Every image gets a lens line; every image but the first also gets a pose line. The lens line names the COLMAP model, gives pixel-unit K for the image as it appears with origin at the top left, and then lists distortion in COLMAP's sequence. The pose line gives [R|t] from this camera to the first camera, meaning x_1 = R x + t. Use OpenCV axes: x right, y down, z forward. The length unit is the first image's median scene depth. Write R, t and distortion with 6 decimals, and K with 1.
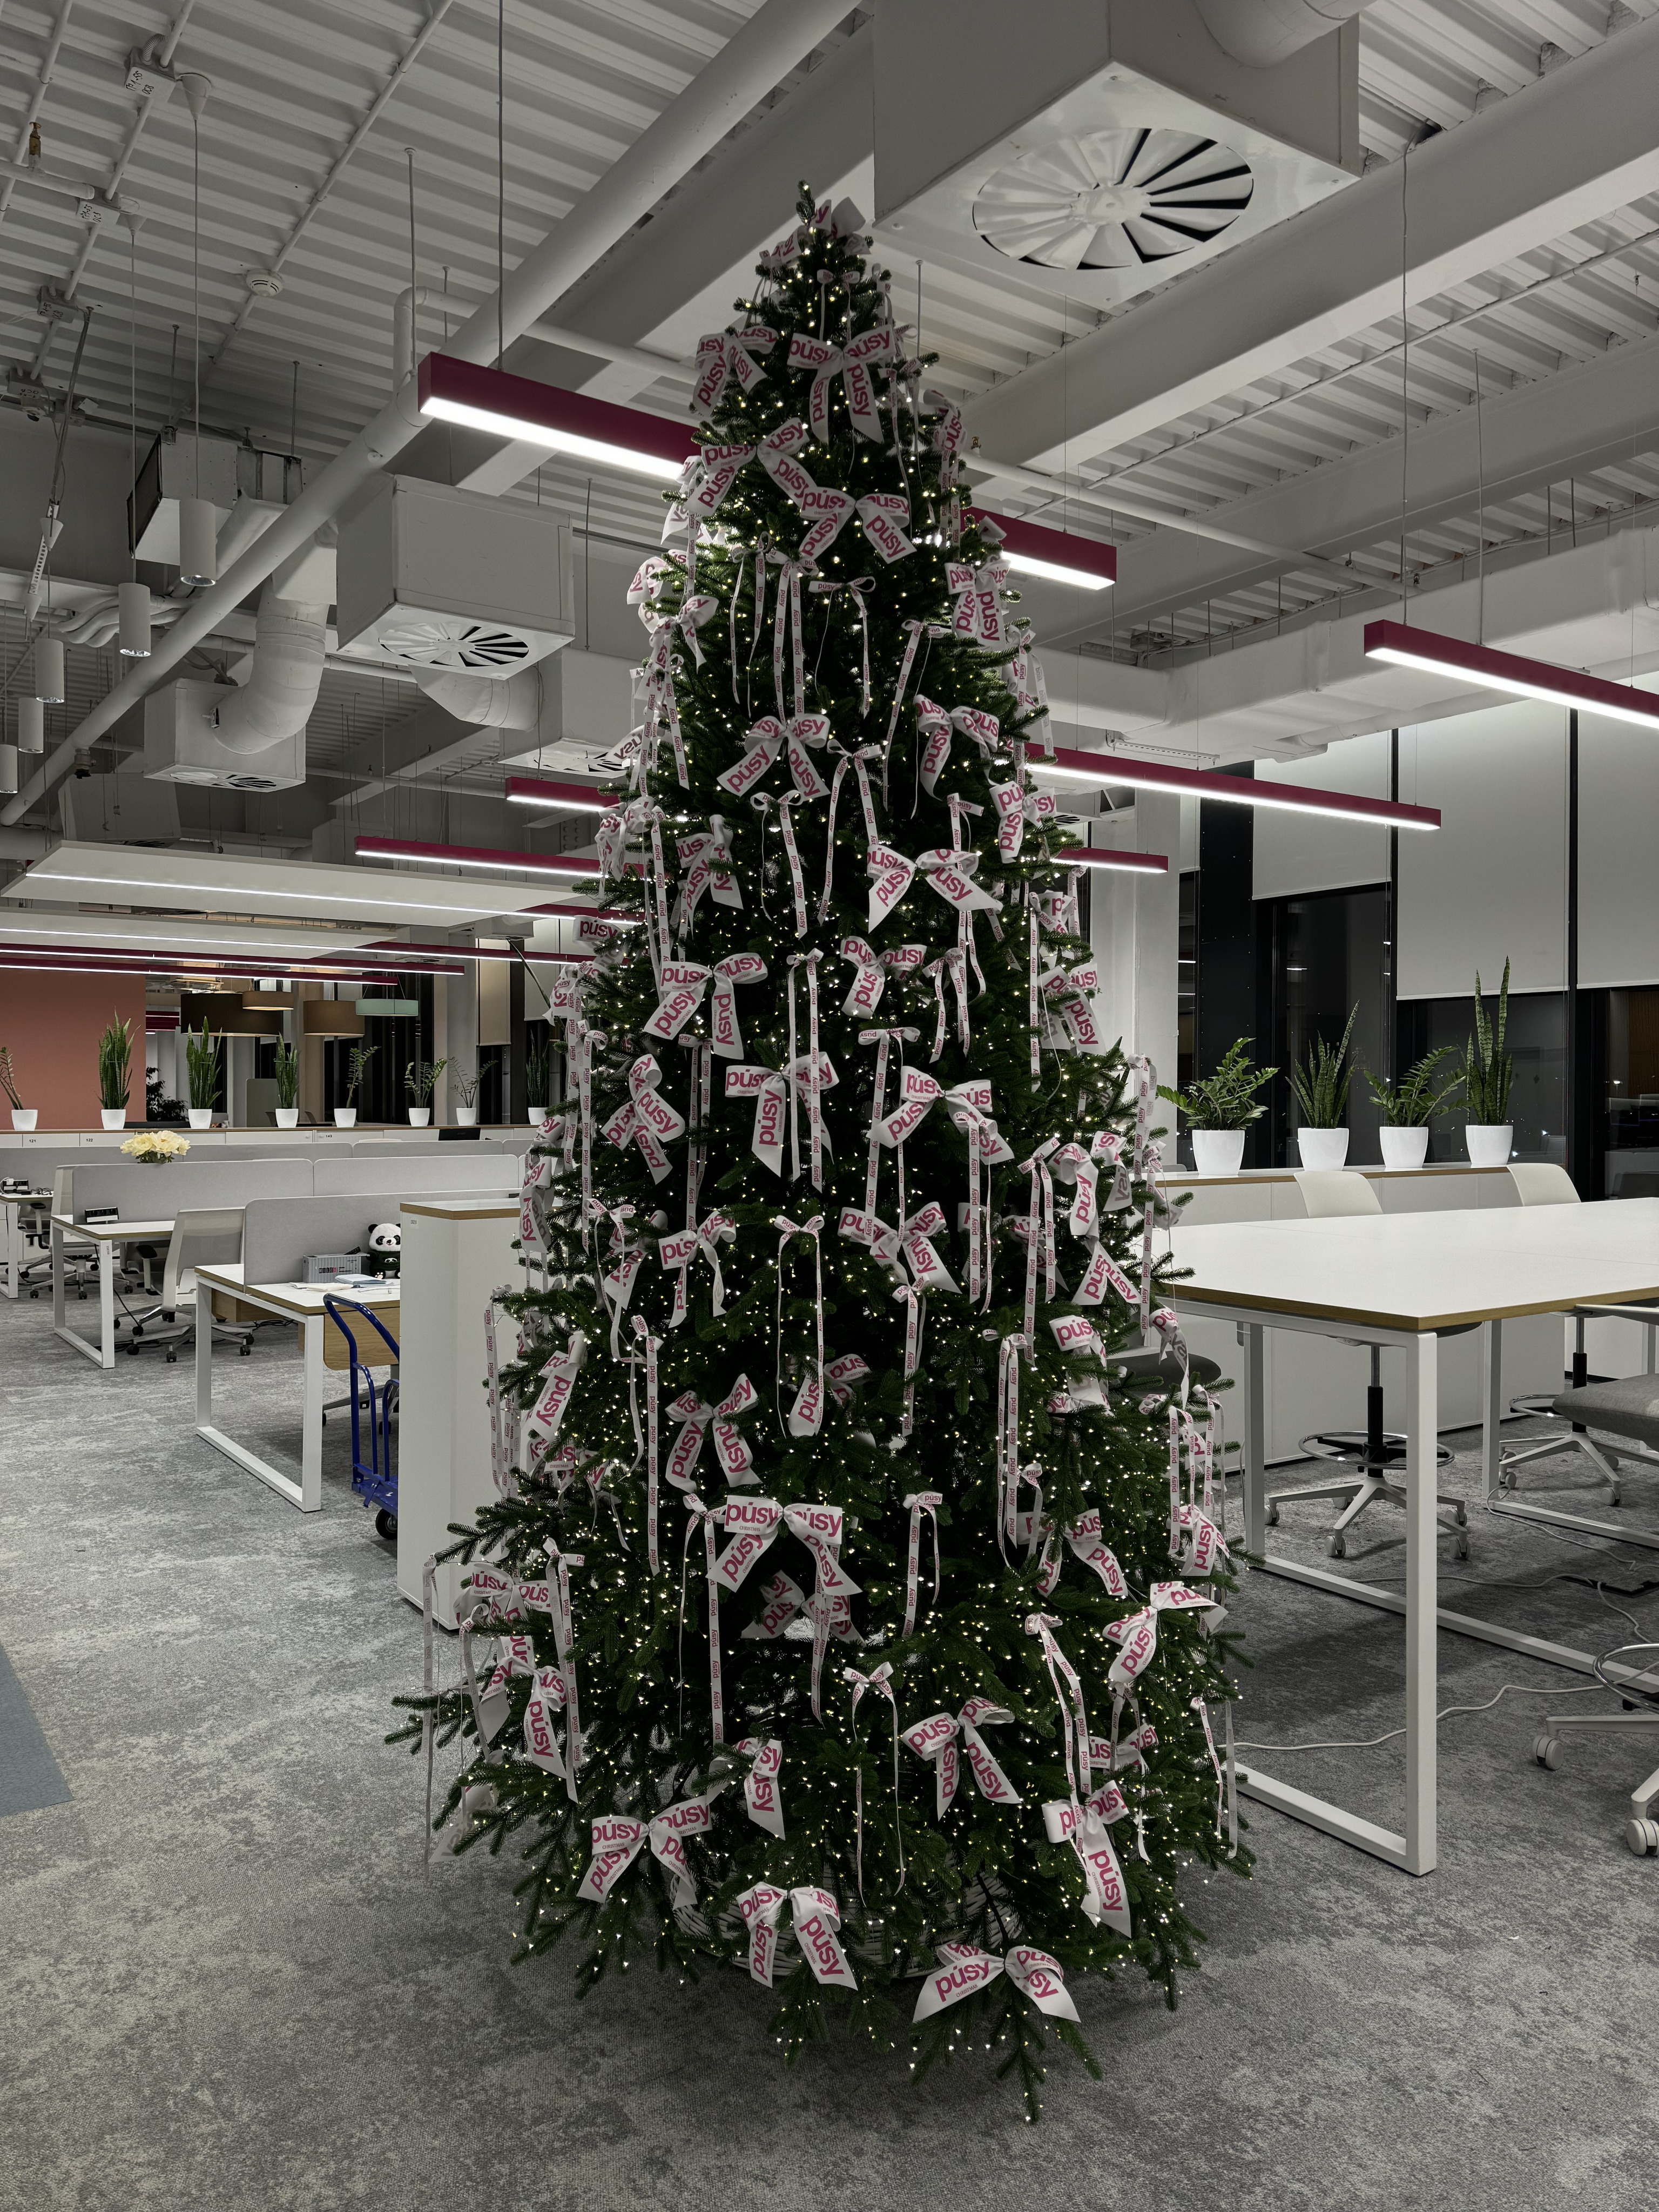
lens RADIAL K [[1554.9, 0, 829.5], [0, 1554.9, 1106.0], [0, 0, 1]] dist [0.037274, -0.037022]
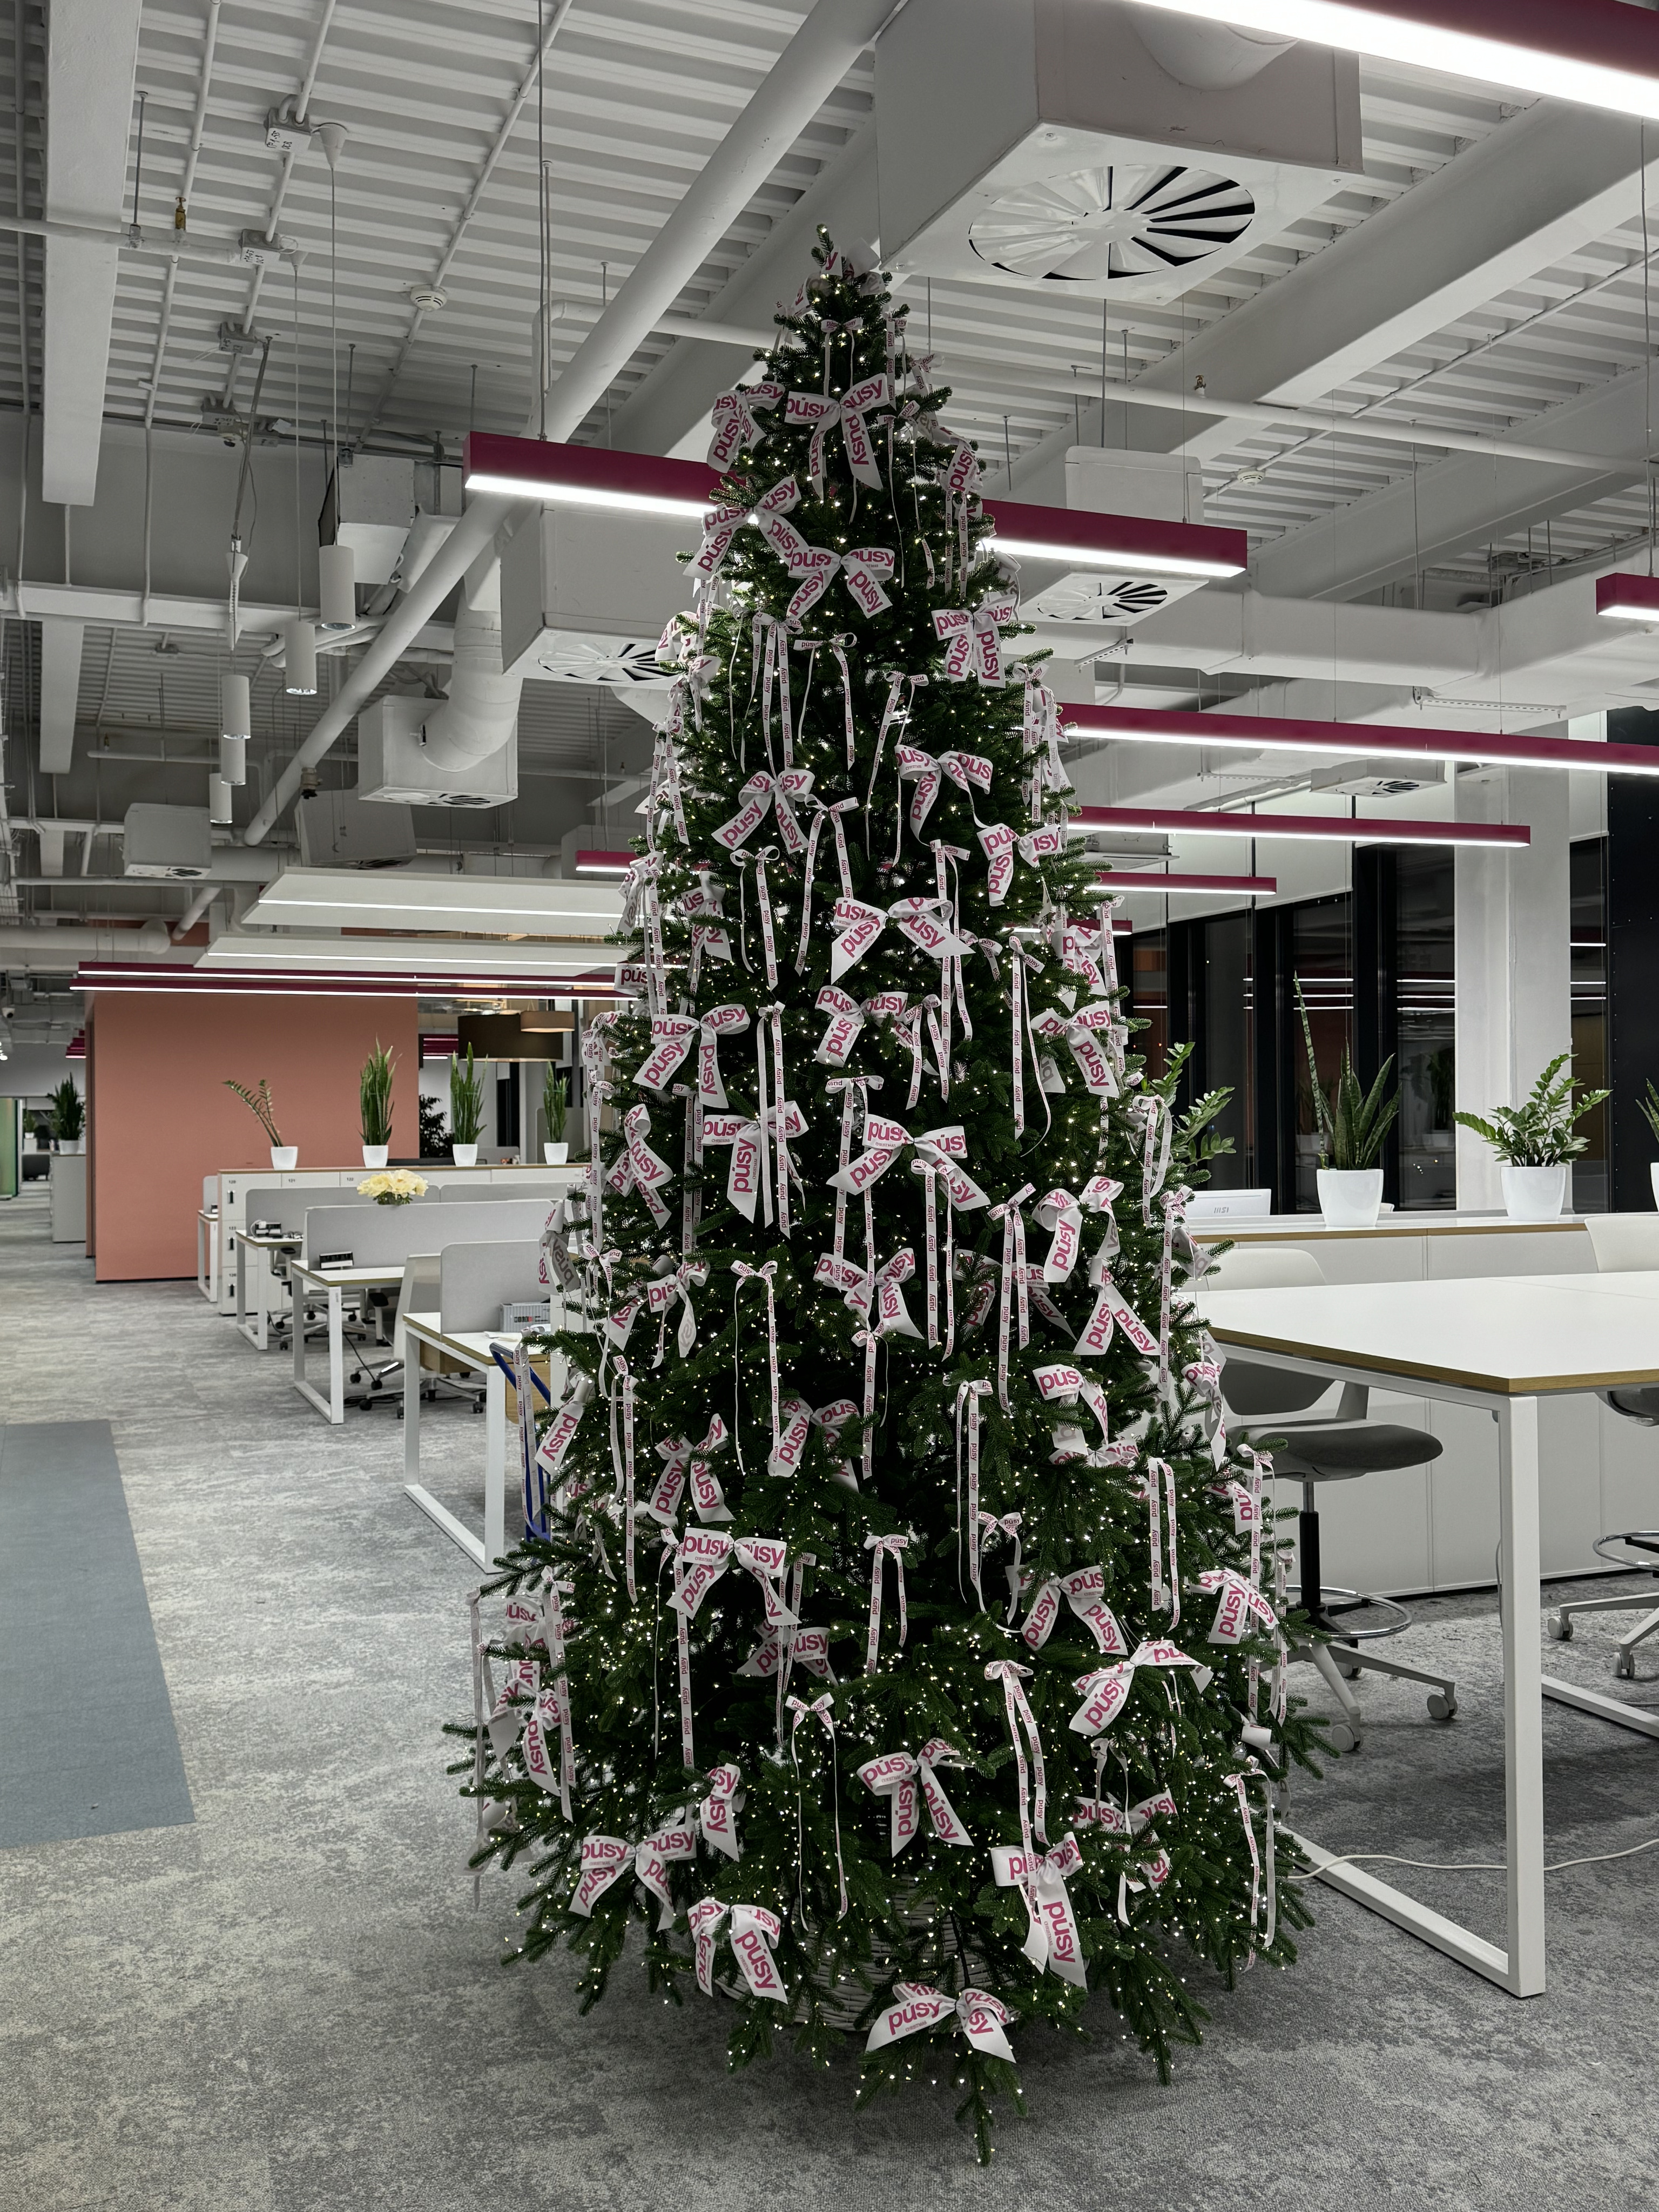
lens RADIAL K [[1921.8, 0, 829.5], [0, 1921.8, 1106.0], [0, 0, 1]] dist [0.066142, -0.101721]
pose [[0.975445, -0.012121, -0.219911, 0.290253], [0.009105, 0.999850, -0.014723, -0.012288], [0.220056, 0.012359, 0.975409, -0.225426]]
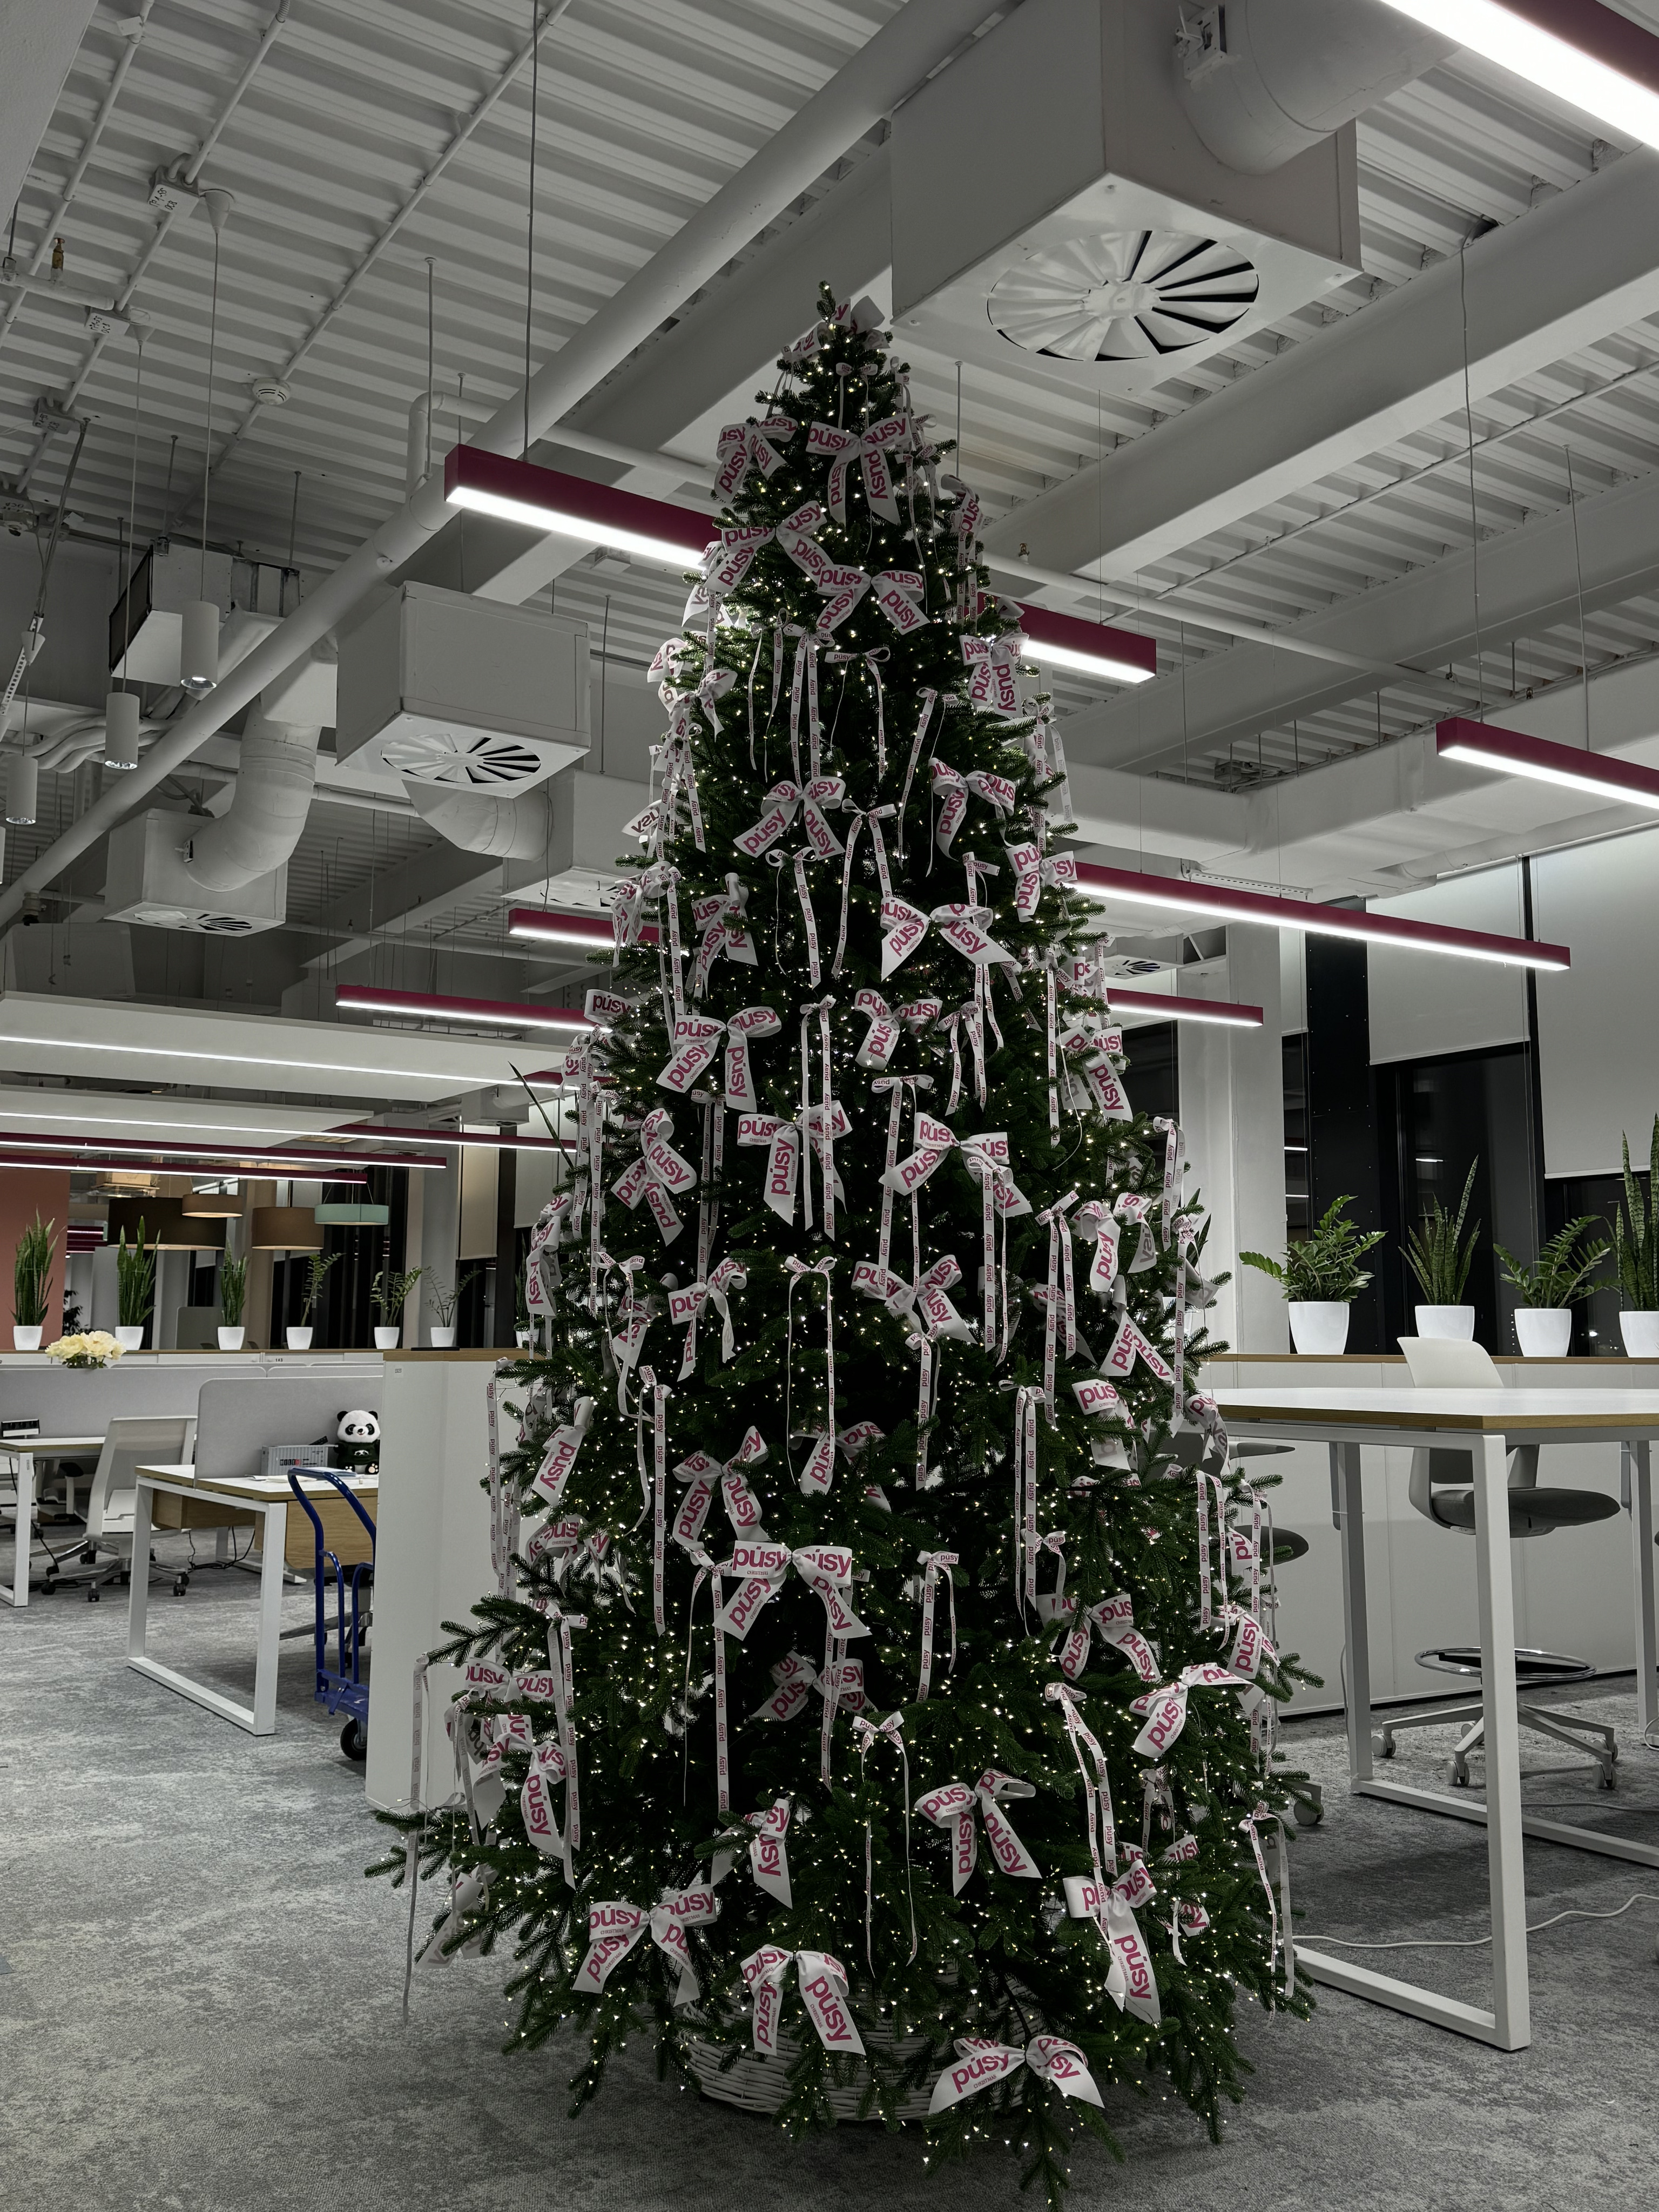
lens RADIAL K [[1921.8, 0, 829.5], [0, 1921.8, 1106.0], [0, 0, 1]] dist [0.066142, -0.101721]
pose [[0.999562, -0.001363, -0.029570, 0.027286], [-0.002561, 0.991210, -0.132273, 0.127860], [0.029491, 0.132291, 0.990772, -0.212403]]
